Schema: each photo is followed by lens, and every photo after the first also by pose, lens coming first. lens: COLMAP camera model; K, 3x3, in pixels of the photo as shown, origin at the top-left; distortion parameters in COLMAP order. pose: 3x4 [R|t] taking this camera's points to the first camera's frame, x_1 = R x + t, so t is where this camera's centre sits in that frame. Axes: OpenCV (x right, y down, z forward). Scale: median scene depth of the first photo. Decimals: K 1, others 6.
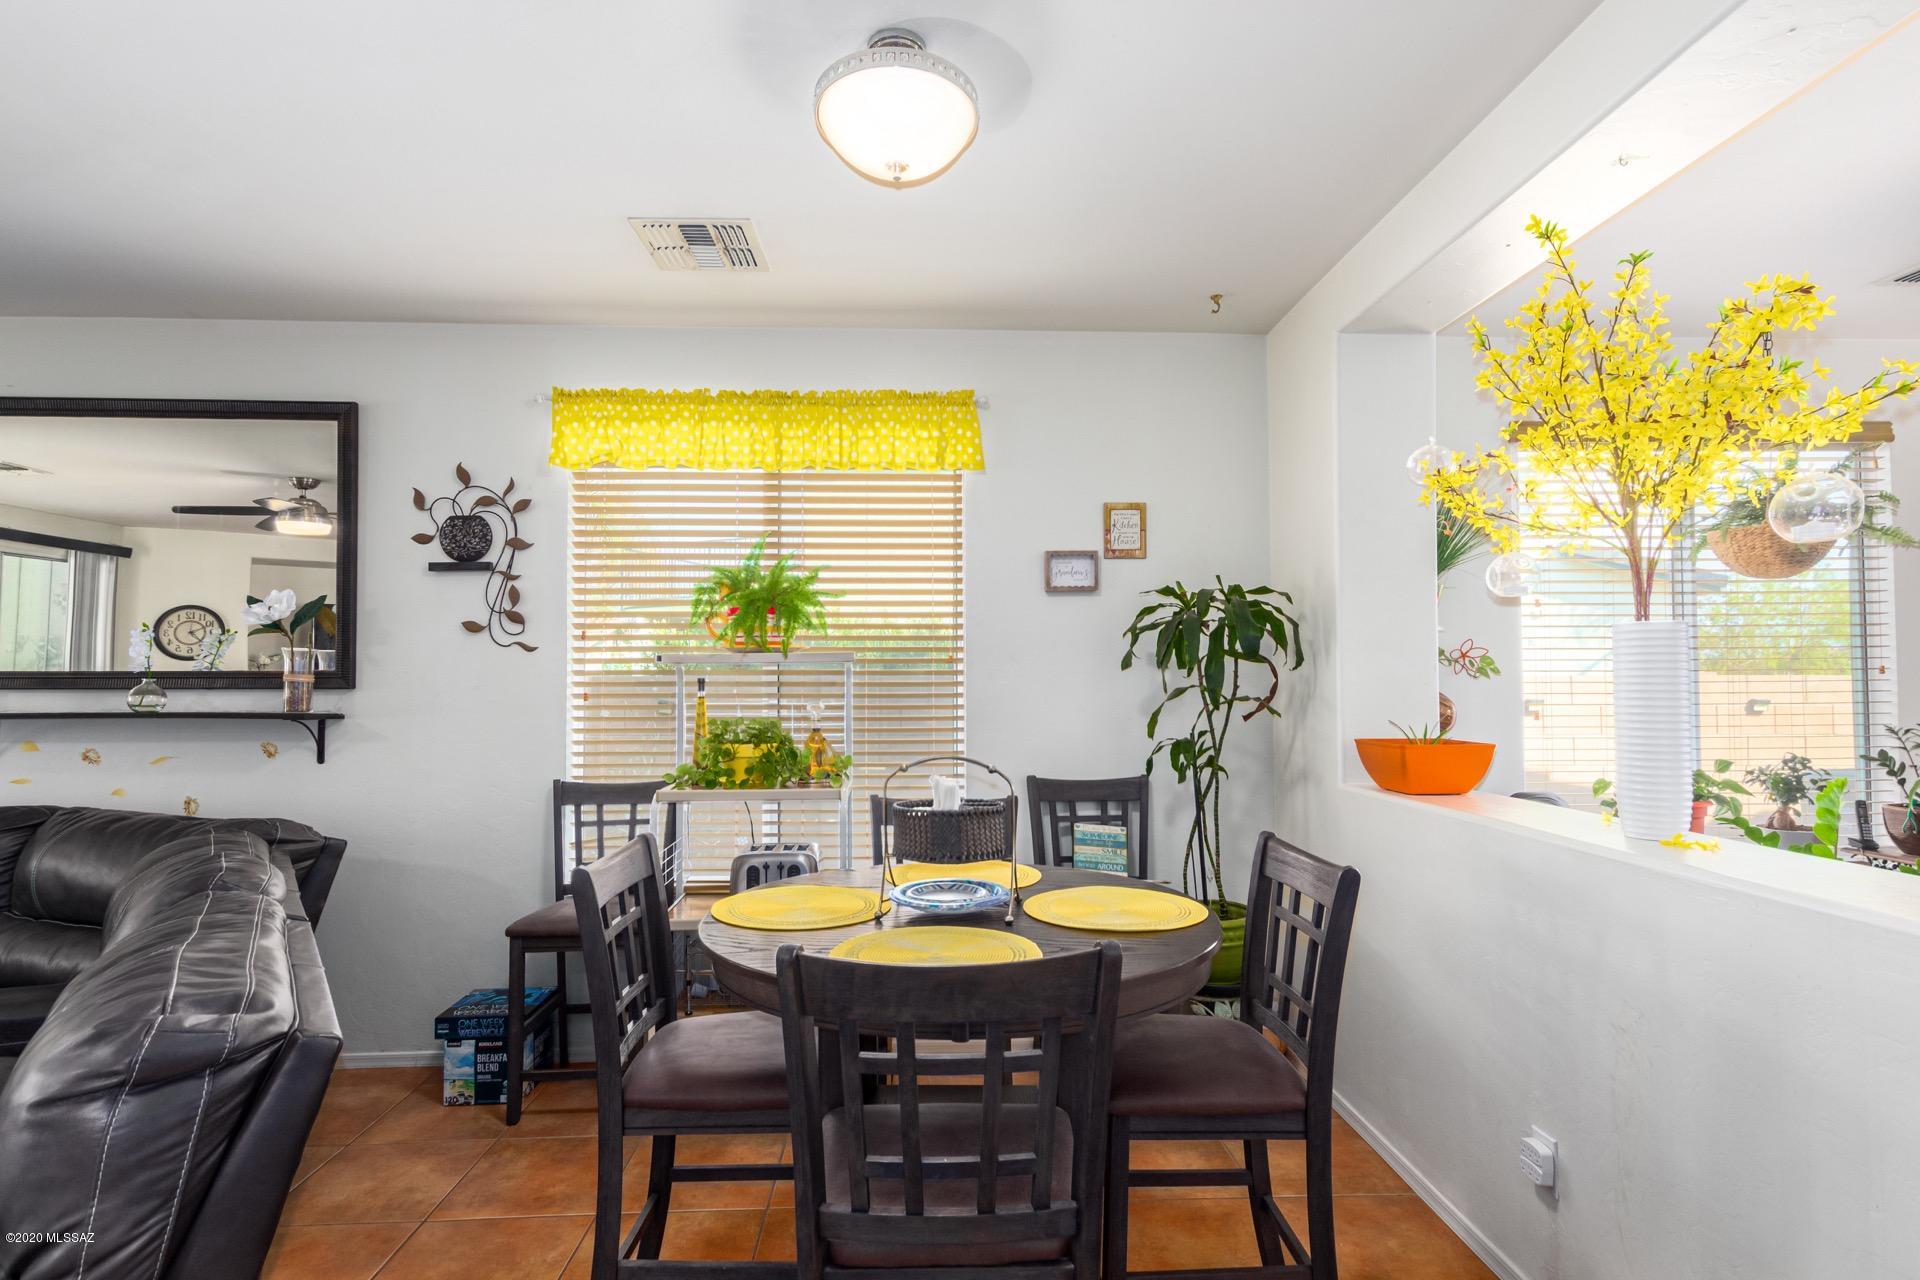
lens RADIAL K [[973.3, 0, 952.7], [0, 973.3, 654.1], [0, 0, 1]] dist [0.020368, 0.000307]
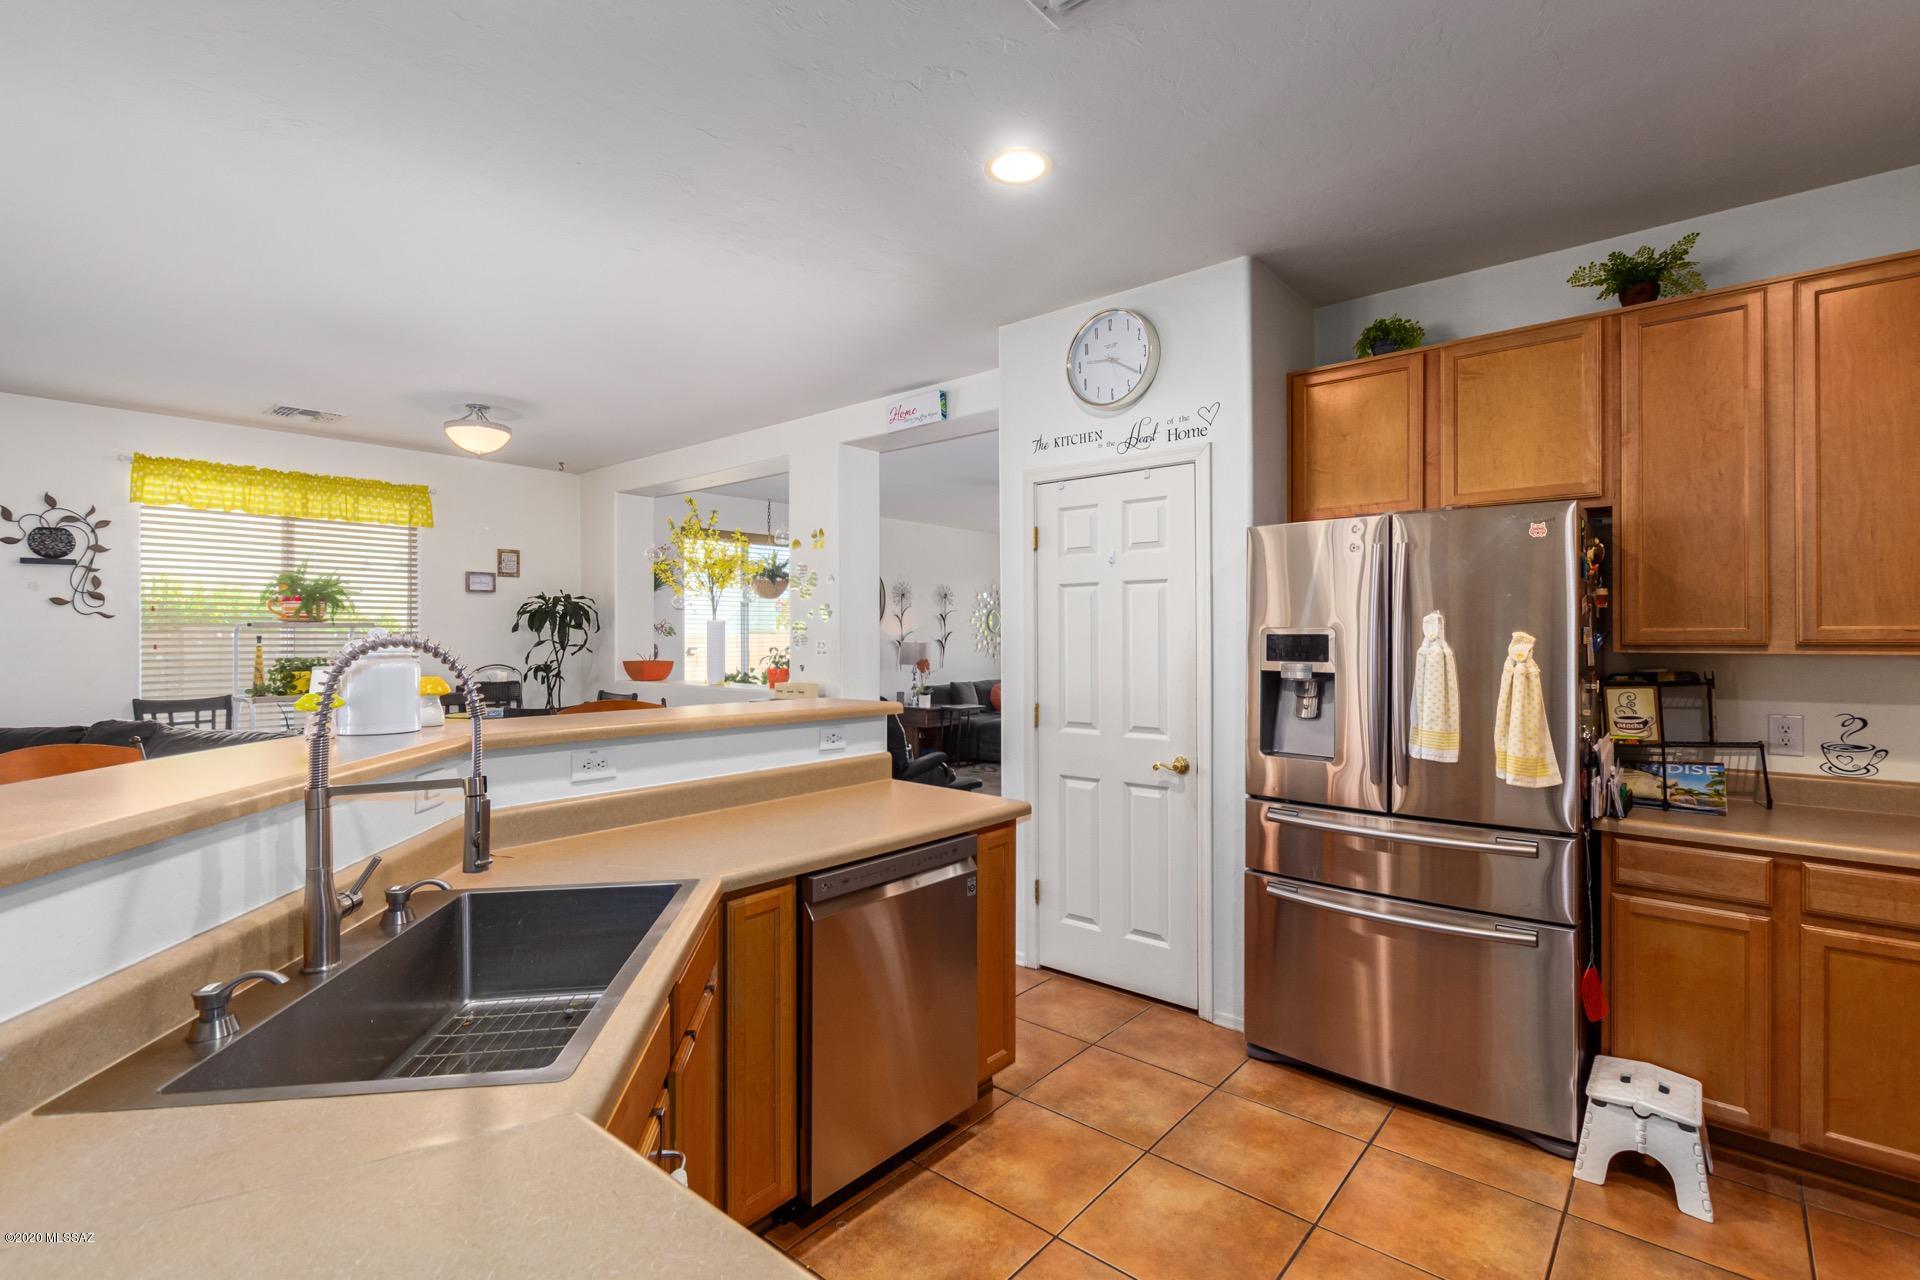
lens RADIAL K [[874.1, 0, 960.0], [0, 874.1, 640.0], [0, 0, 1]] dist [-0.002140, -0.000678]
pose [[0.680737, -0.000154, 0.732528, -0.528598], [-0.019491, 0.999642, 0.018323, -0.019553], [-0.732268, -0.026751, 0.680491, -0.950642]]
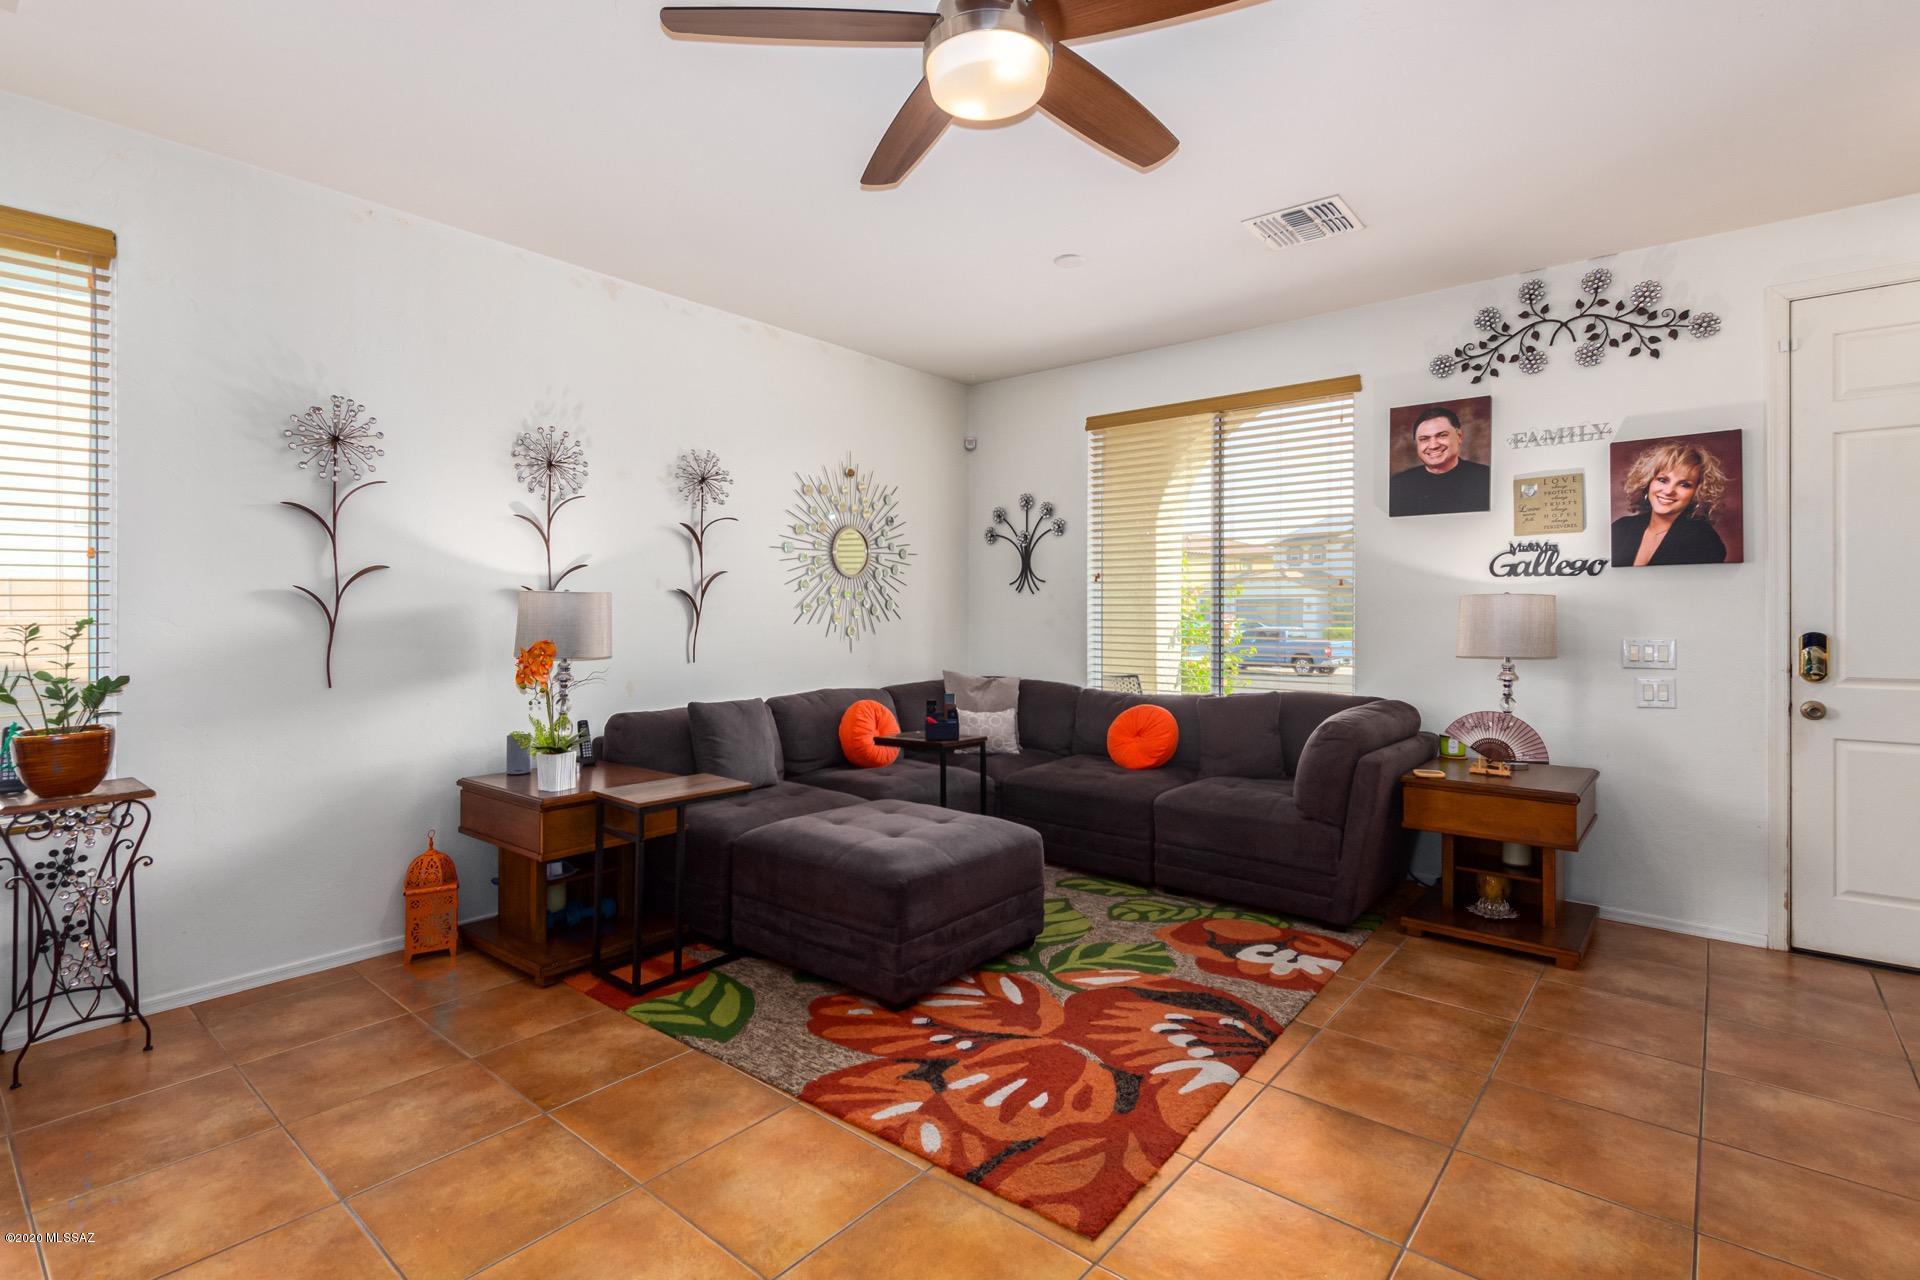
lens RADIAL K [[909.9, 0, 946.0], [0, 909.9, 617.0], [0, 0, 1]] dist [0.001374, 0.000010]
pose [[0.677012, 0.000960, 0.735972, 0.924325], [-0.022036, 0.999577, 0.018967, 0.037966], [-0.735642, -0.029059, 0.676747, 0.034460]]
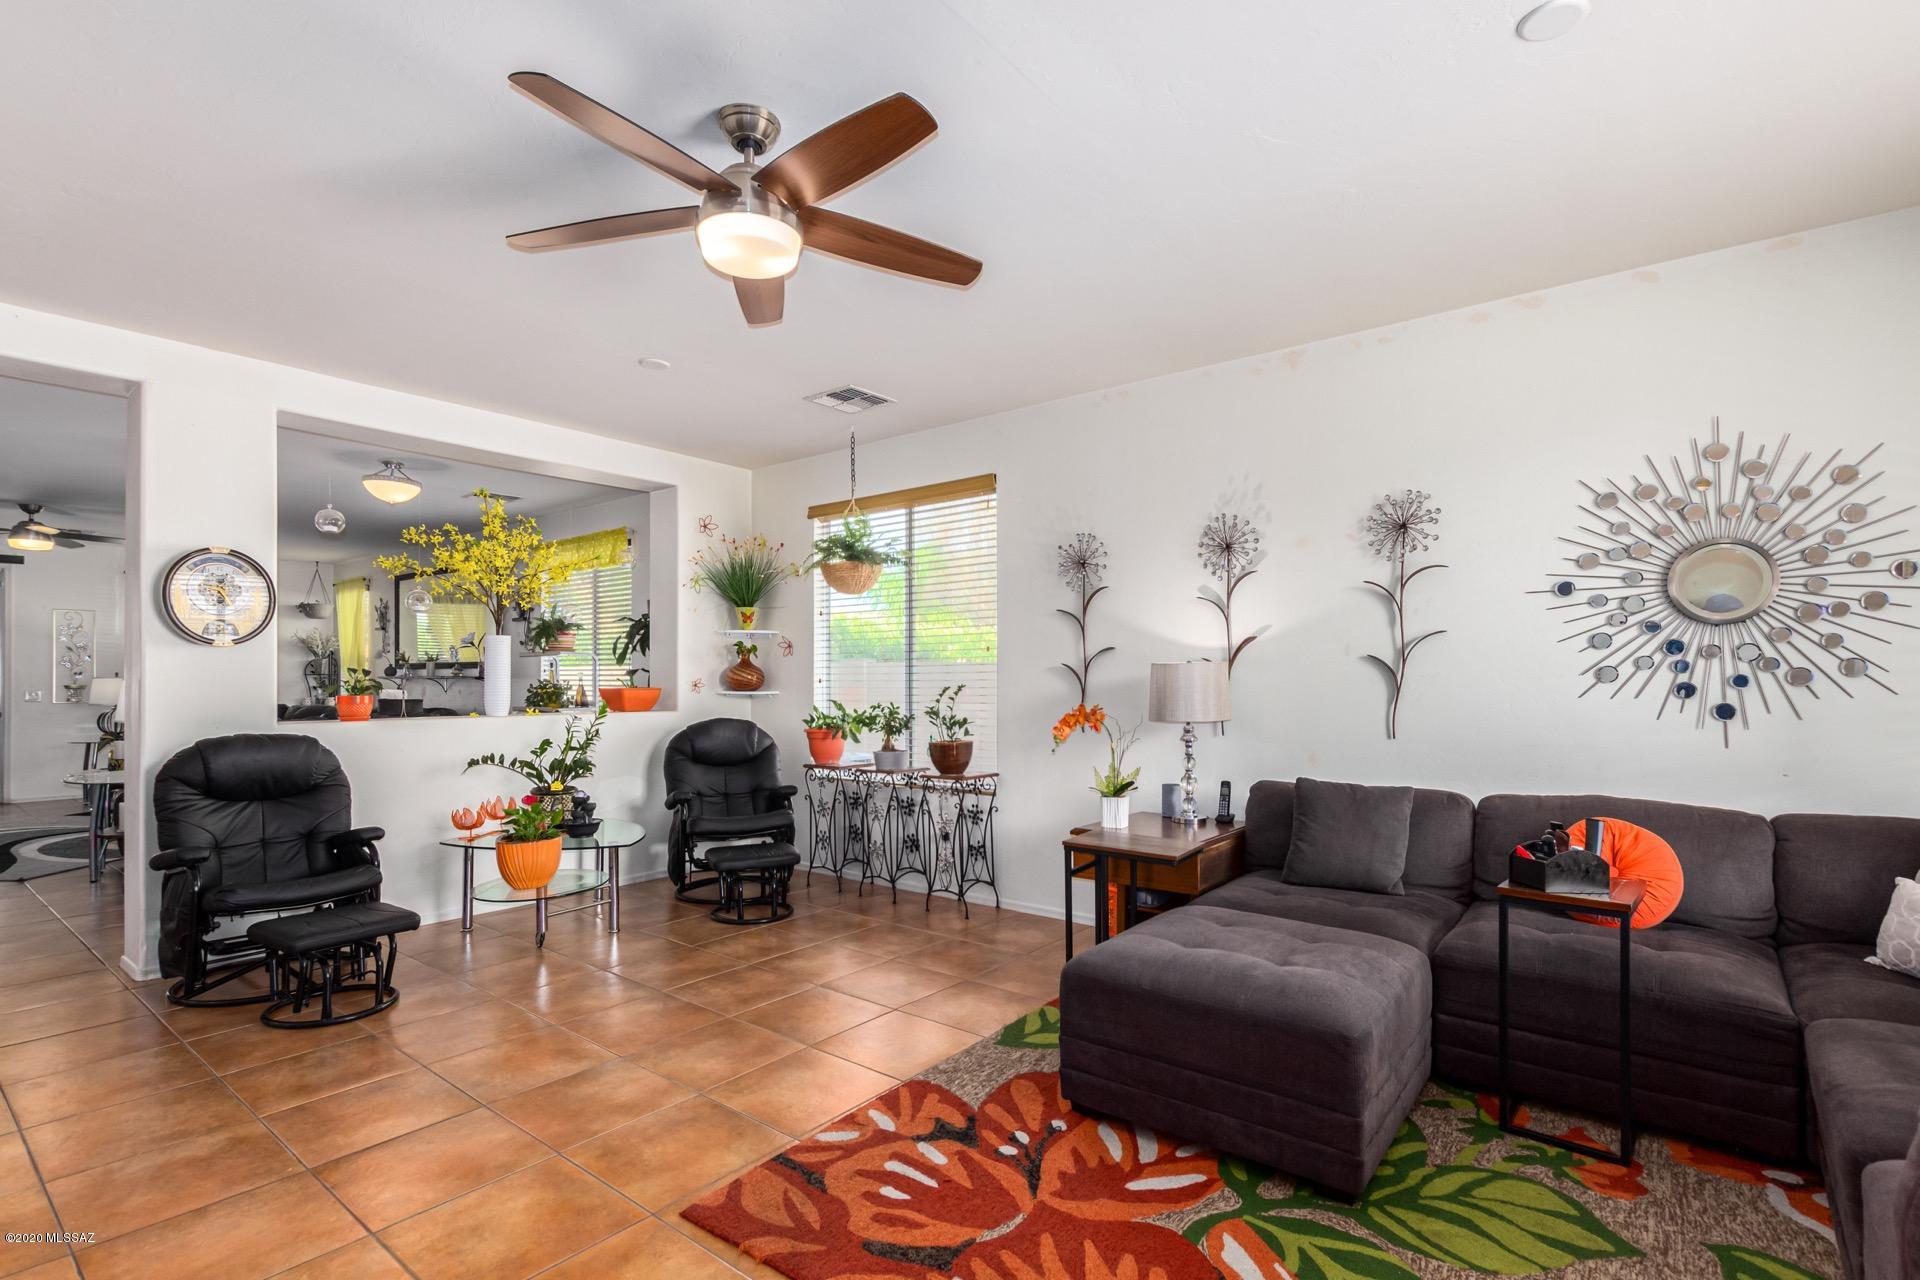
lens RADIAL K [[899.8, 0, 962.7], [0, 899.8, 674.7], [0, 0, 1]] dist [0.002383, 0.000114]
pose [[0.756782, -0.000007, -0.653667, 1.876843], [0.014796, 0.999744, 0.017119, 0.030100], [0.653499, -0.022627, 0.756589, -0.011168]]
